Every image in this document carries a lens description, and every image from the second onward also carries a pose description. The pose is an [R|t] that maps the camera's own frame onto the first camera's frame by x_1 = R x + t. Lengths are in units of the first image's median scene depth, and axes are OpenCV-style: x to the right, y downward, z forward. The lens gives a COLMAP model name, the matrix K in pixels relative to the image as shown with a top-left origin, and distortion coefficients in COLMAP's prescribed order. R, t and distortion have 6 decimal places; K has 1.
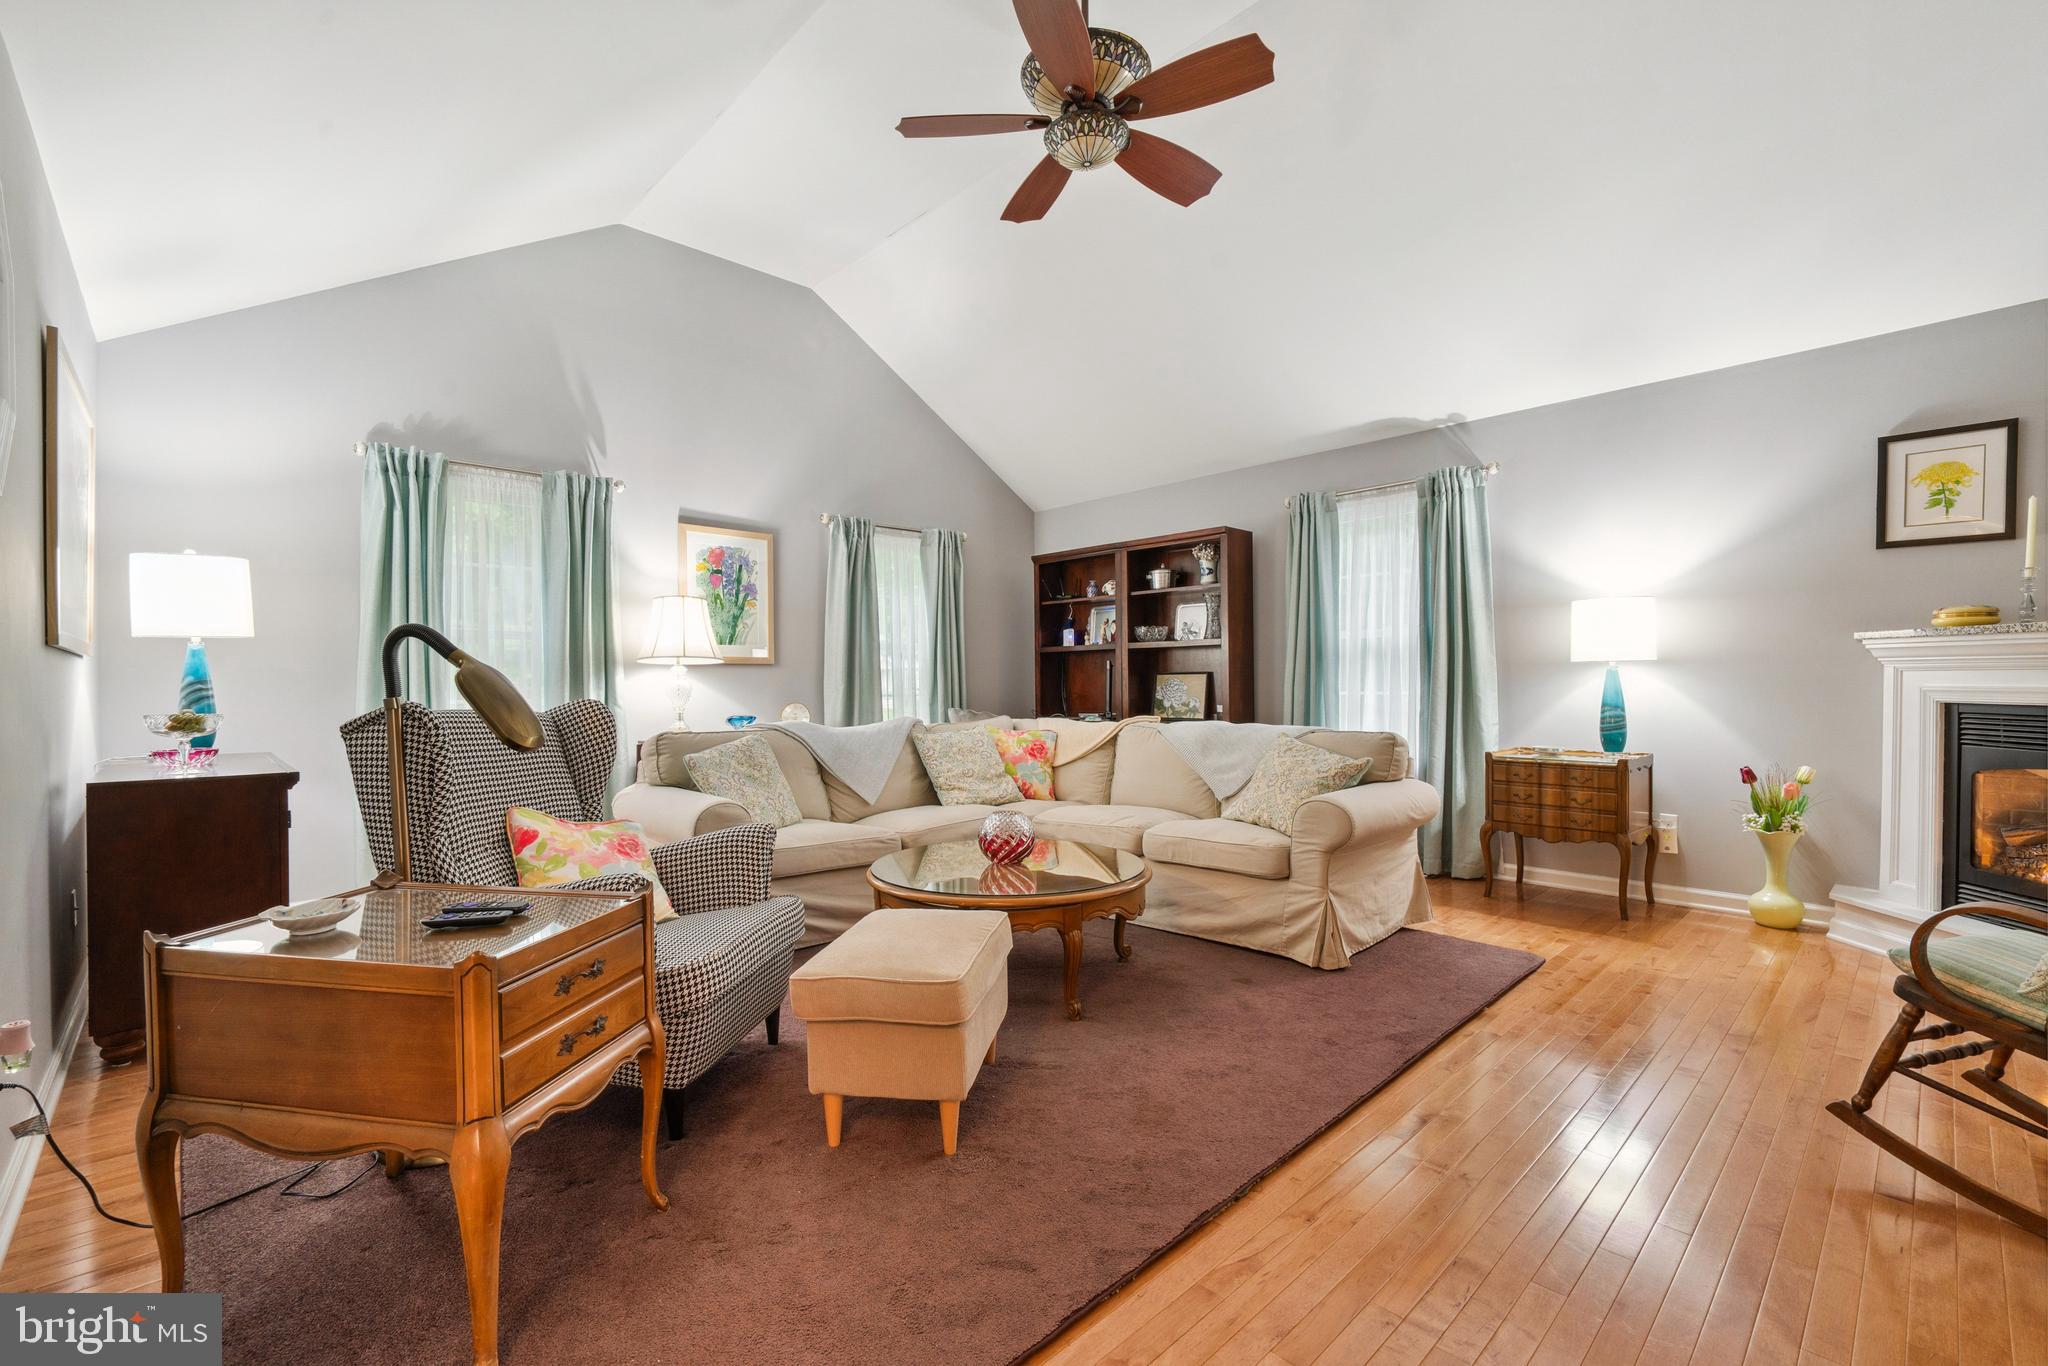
lens RADIAL K [[863.4, 0, 1024.0], [0, 863.4, 683.0], [0, 0, 1]] dist [0.001778, 0.000055]
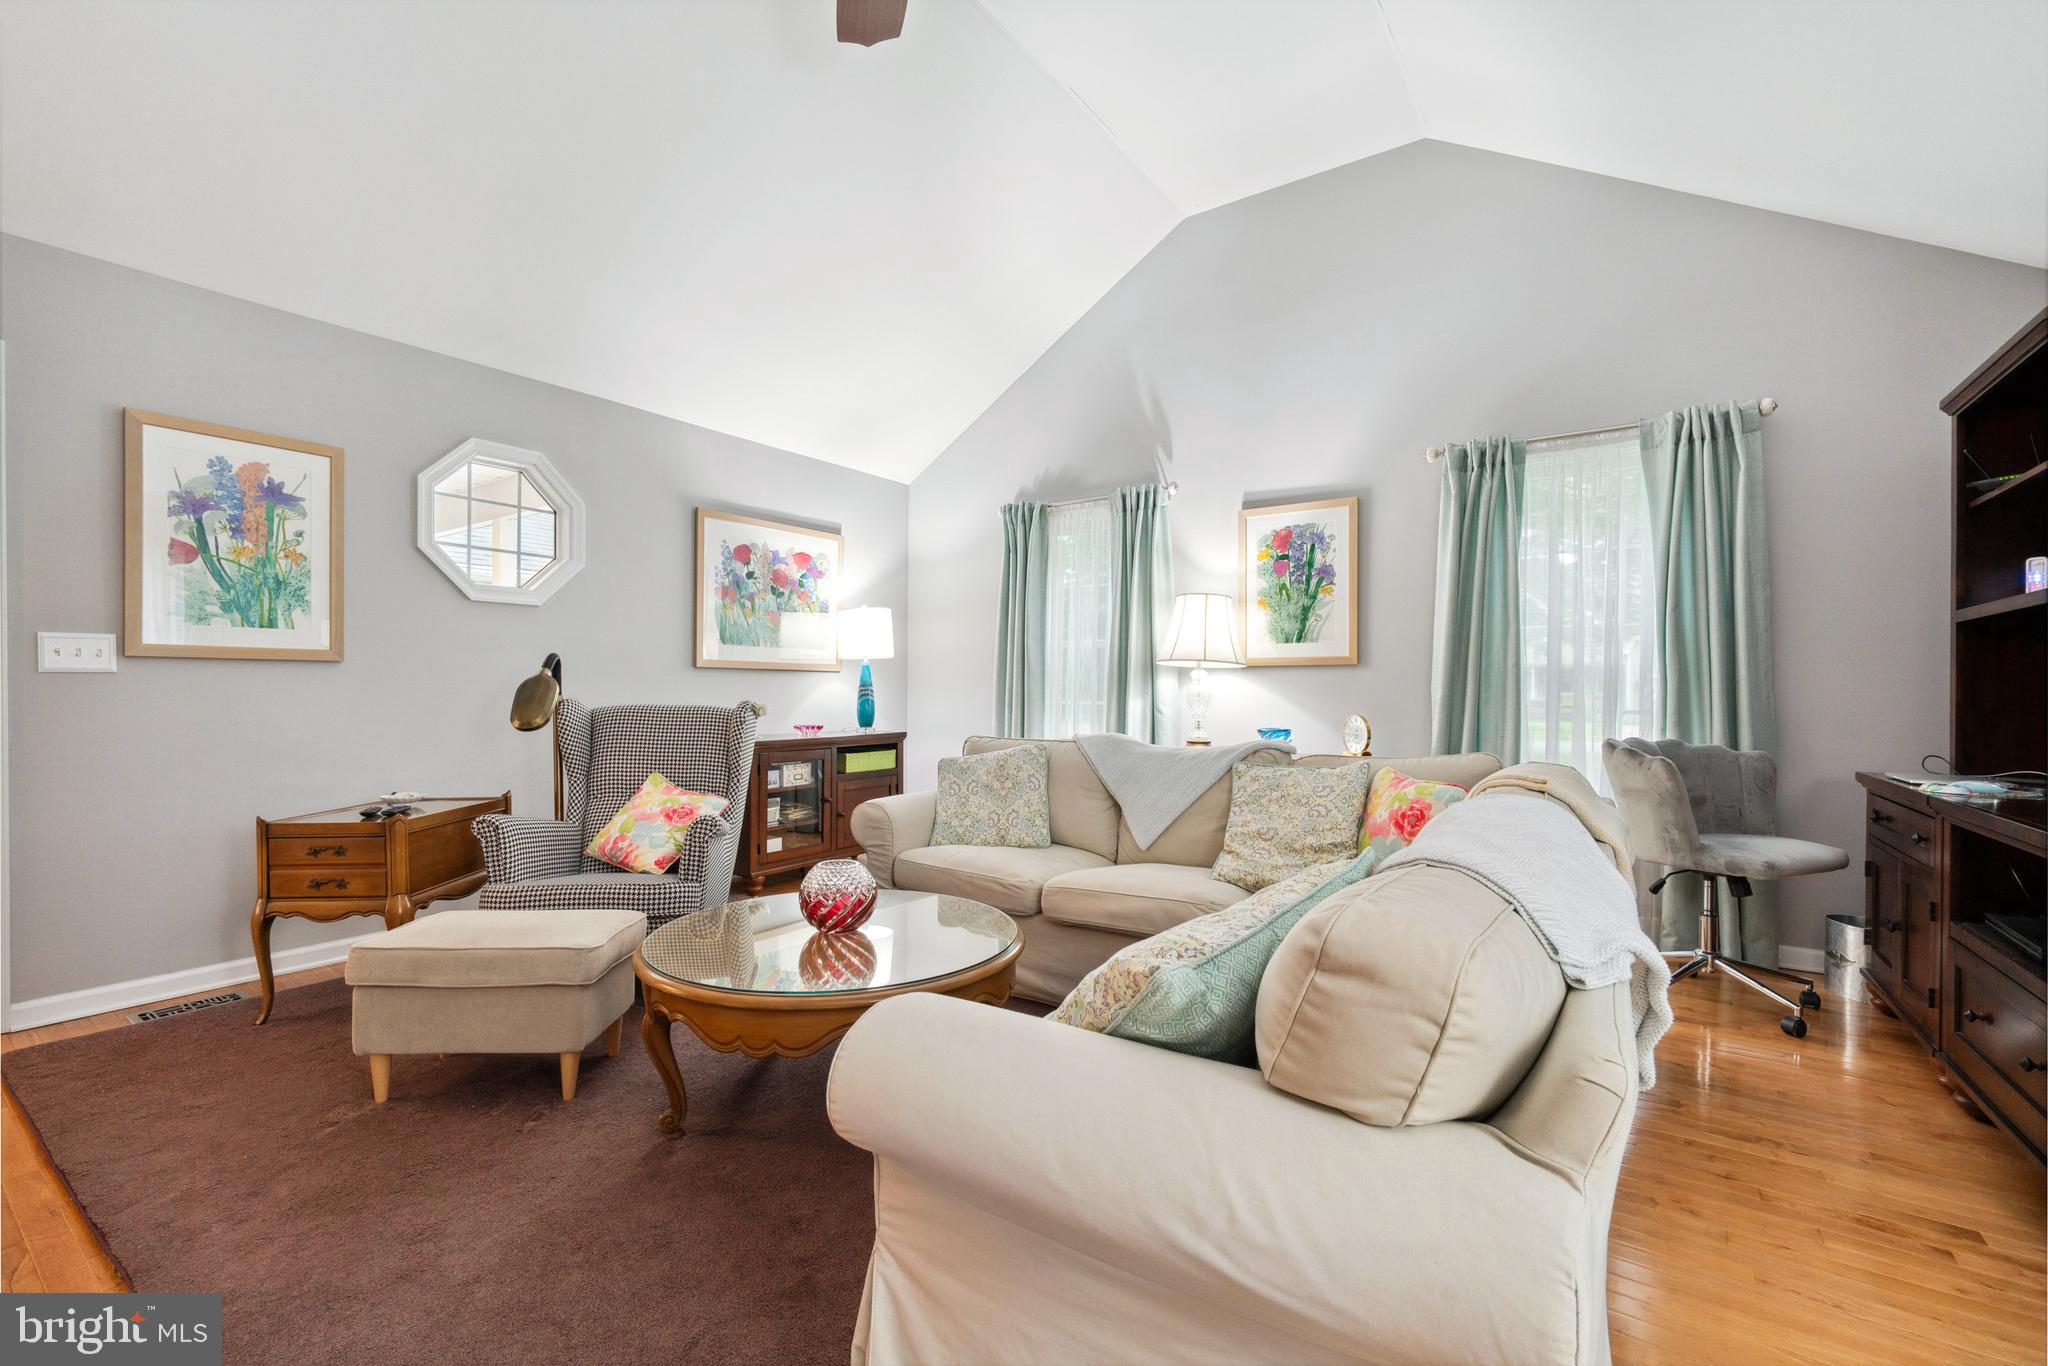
lens RADIAL K [[863.4, 0, 1024.0], [0, 863.4, 683.0], [0, 0, 1]] dist [0.001778, 0.000055]
pose [[0.215958, -0.002650, -0.976399, 0.411855], [-0.006173, 0.999973, -0.004079, -0.000660], [0.976383, 0.006908, 0.215936, 0.566457]]
